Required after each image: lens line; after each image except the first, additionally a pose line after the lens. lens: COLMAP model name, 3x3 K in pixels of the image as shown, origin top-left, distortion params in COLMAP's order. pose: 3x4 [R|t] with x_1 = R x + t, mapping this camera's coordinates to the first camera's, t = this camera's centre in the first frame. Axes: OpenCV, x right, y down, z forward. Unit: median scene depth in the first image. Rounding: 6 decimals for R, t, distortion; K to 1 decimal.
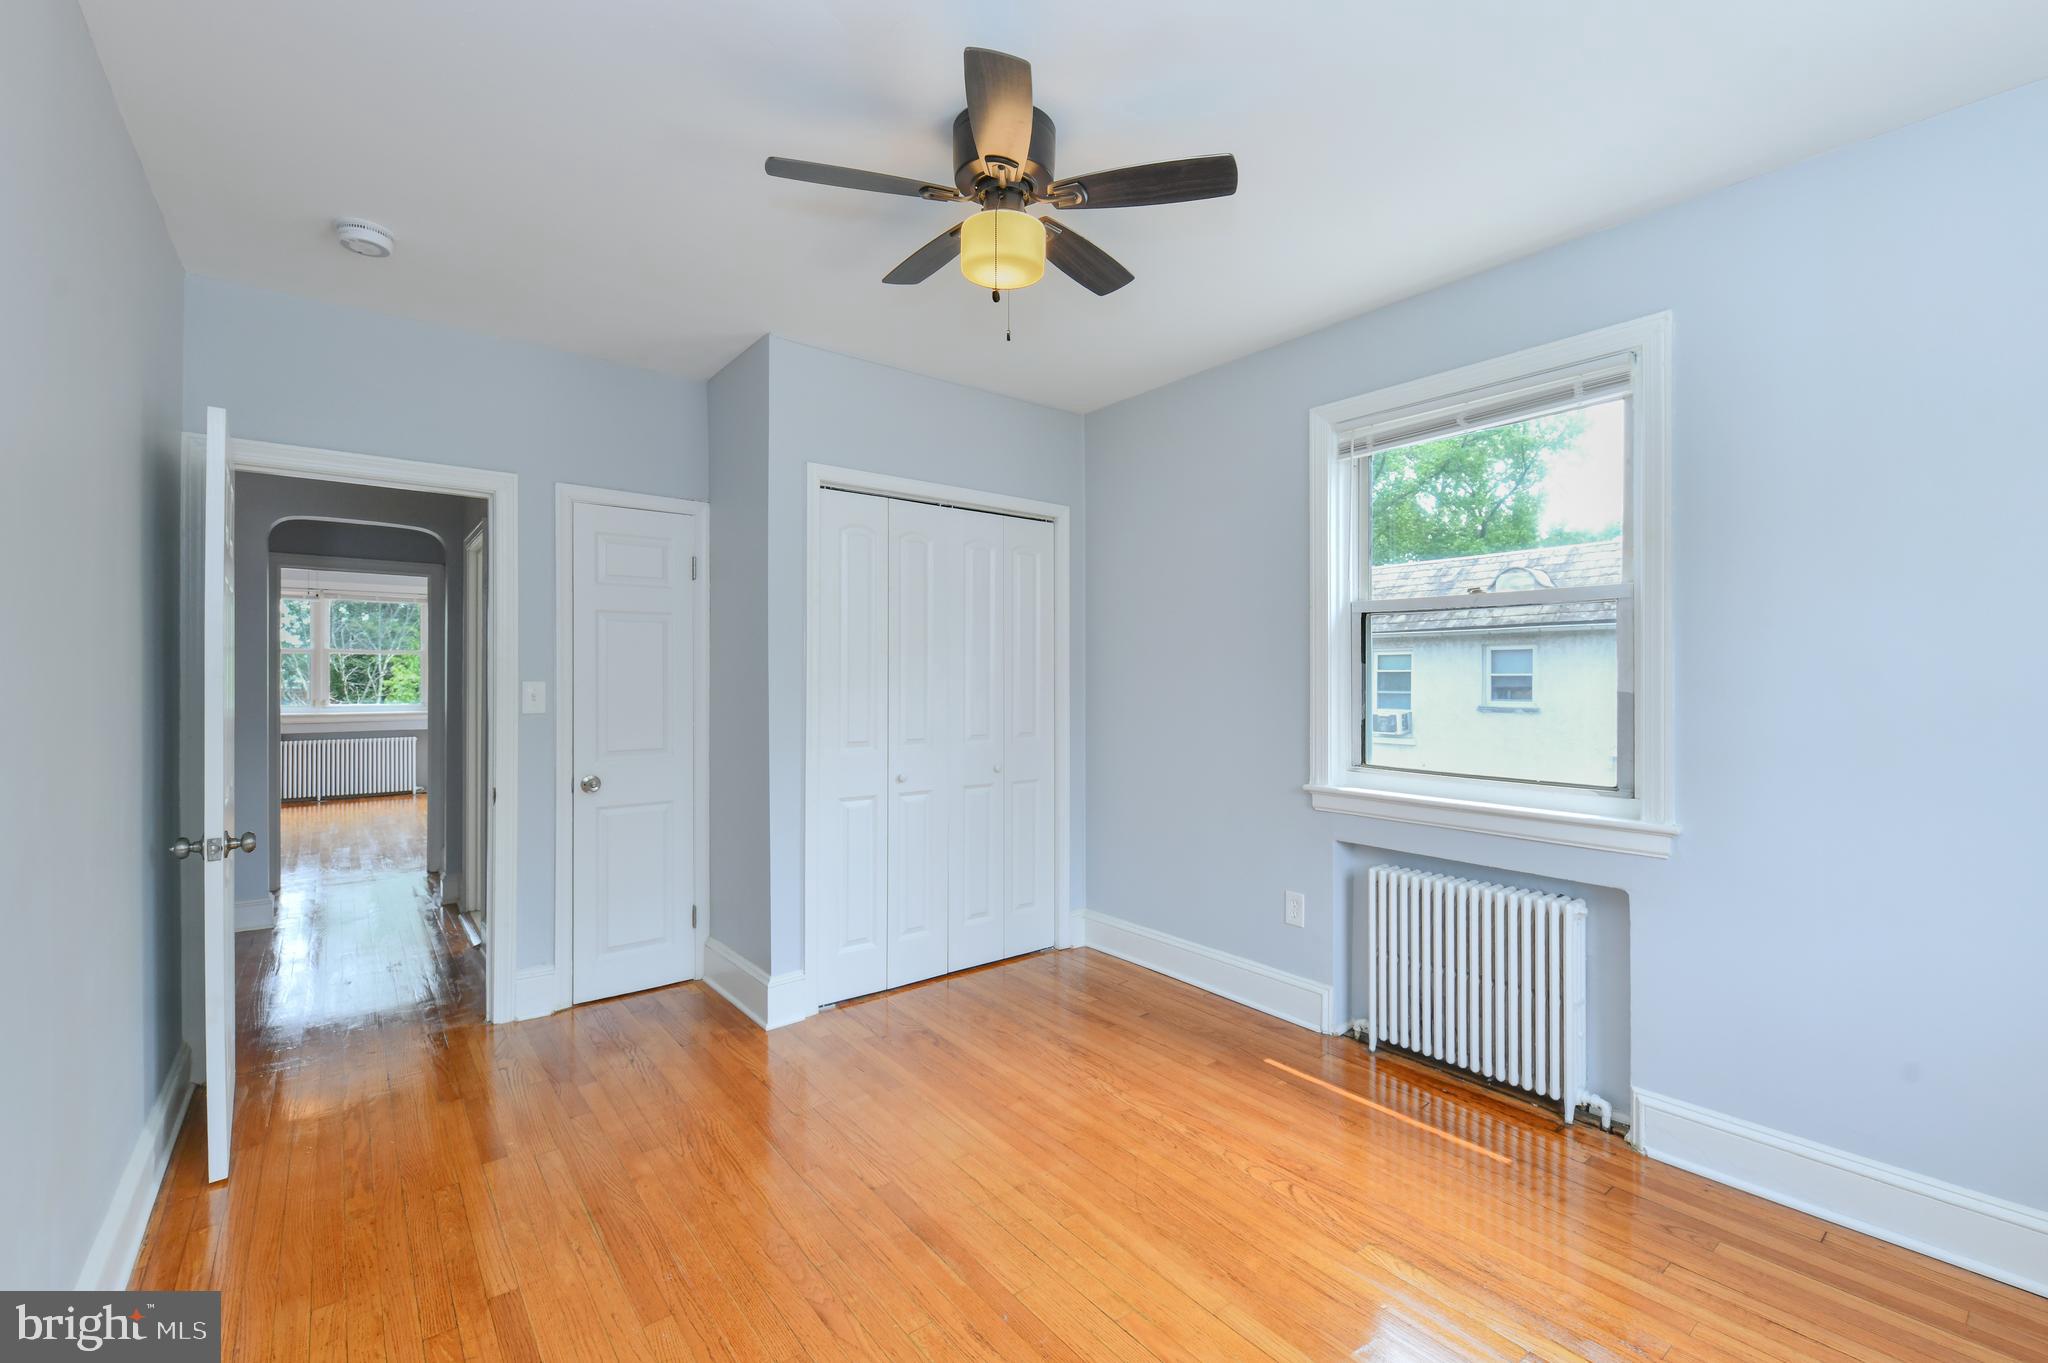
lens RADIAL K [[853.9, 0, 1023.9], [0, 853.9, 671.8], [0, 0, 1]] dist [0.000158, -0.000039]
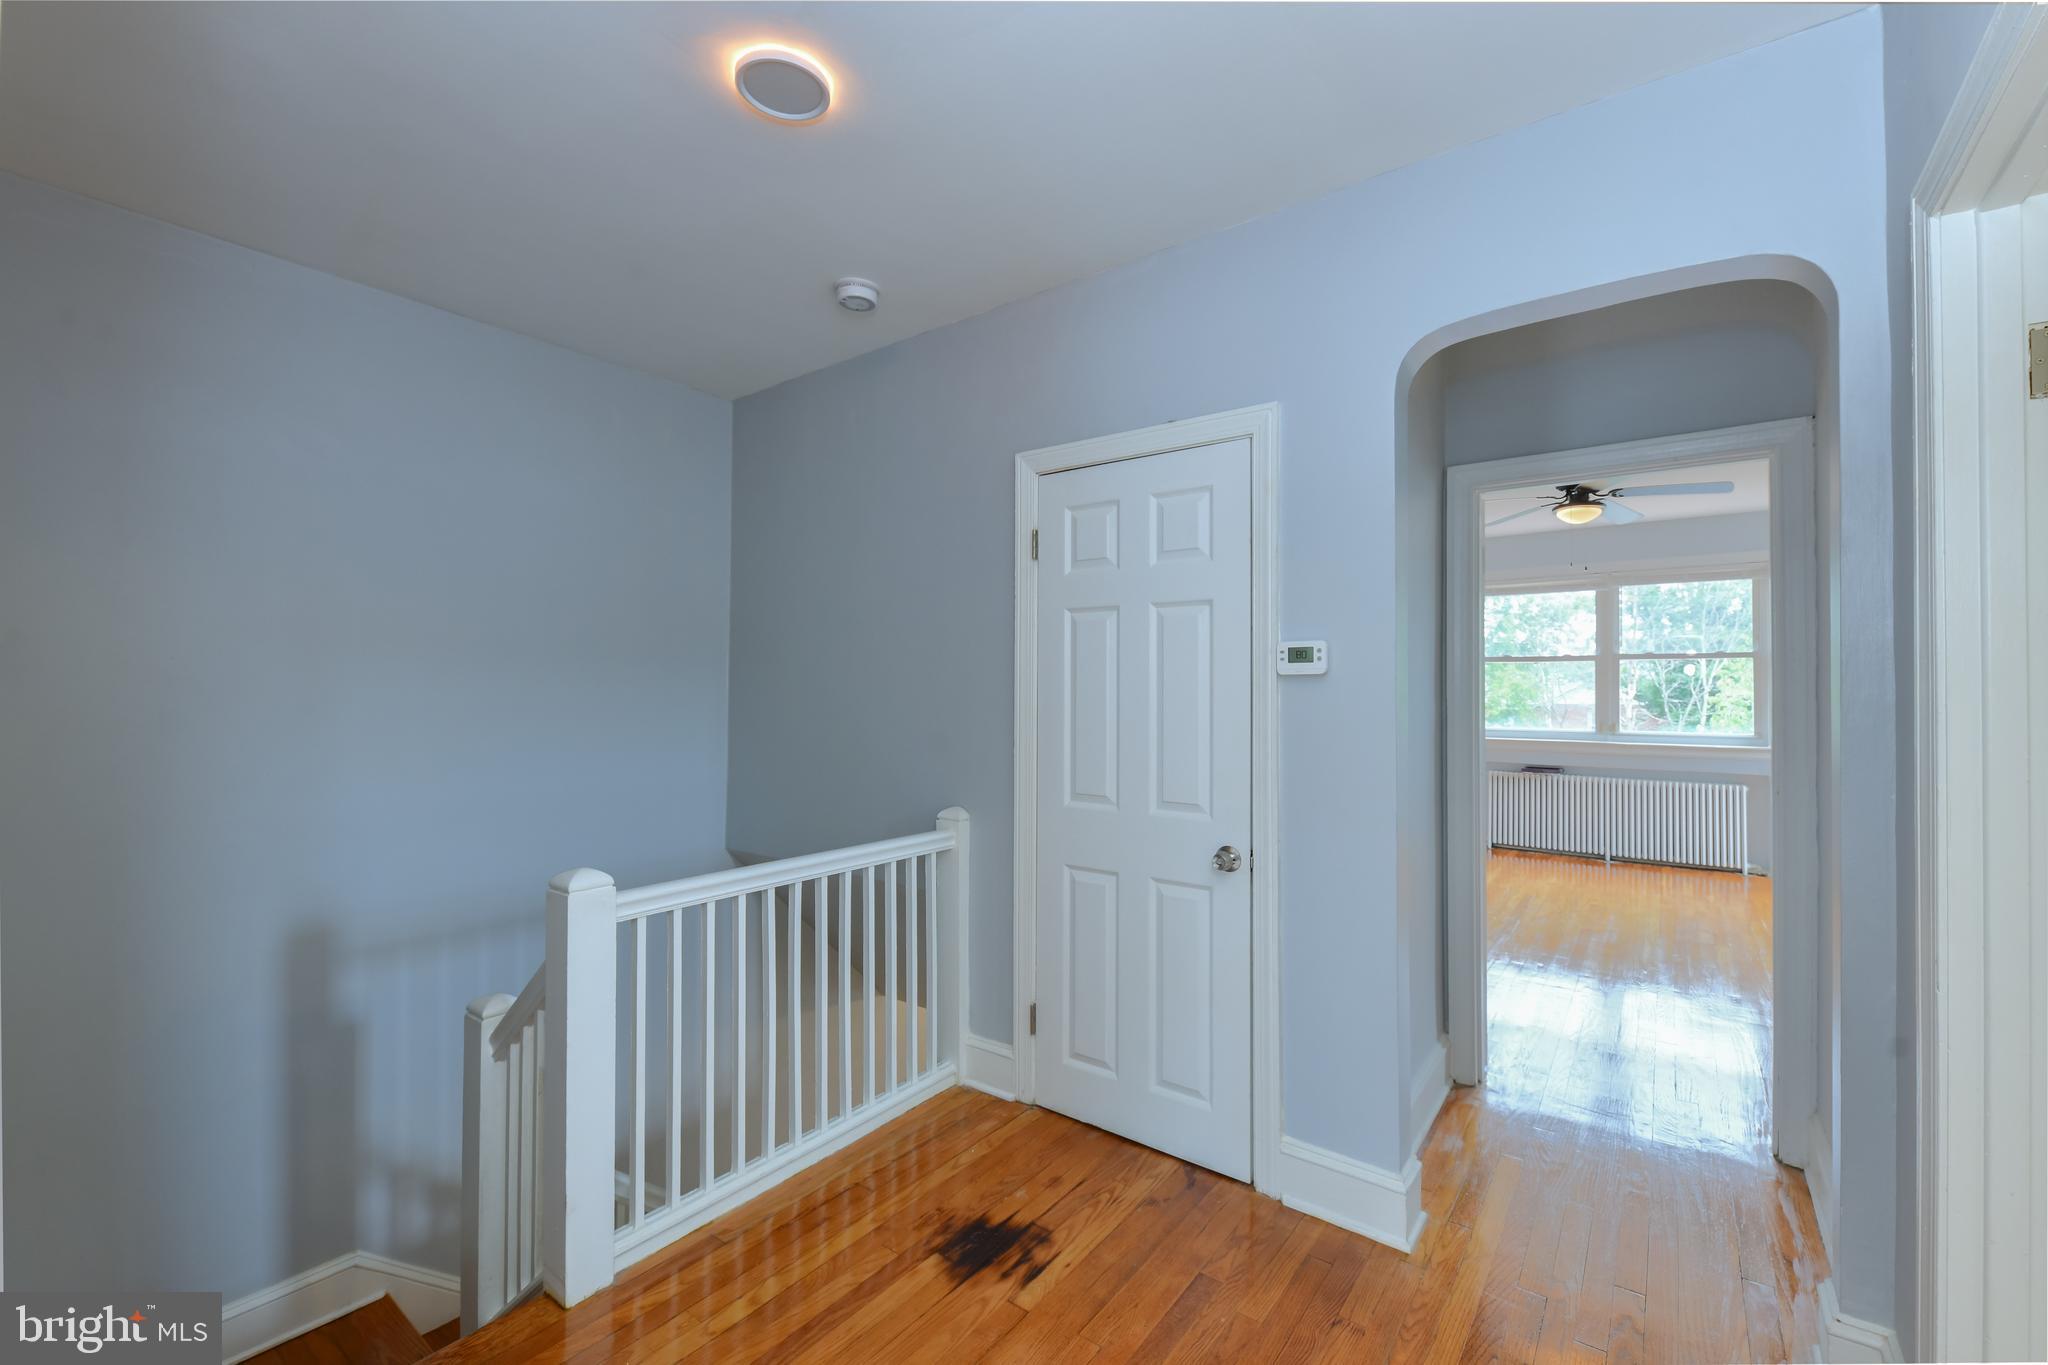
lens RADIAL K [[845.1, 0, 1030.6], [0, 845.1, 678.4], [0, 0, 1]] dist [0.009953, -0.003699]
pose [[0.247136, -0.011554, -0.968912, -0.083870], [0.001751, 0.999933, -0.011478, 0.000250], [0.968979, 0.001140, 0.247139, 0.119063]]
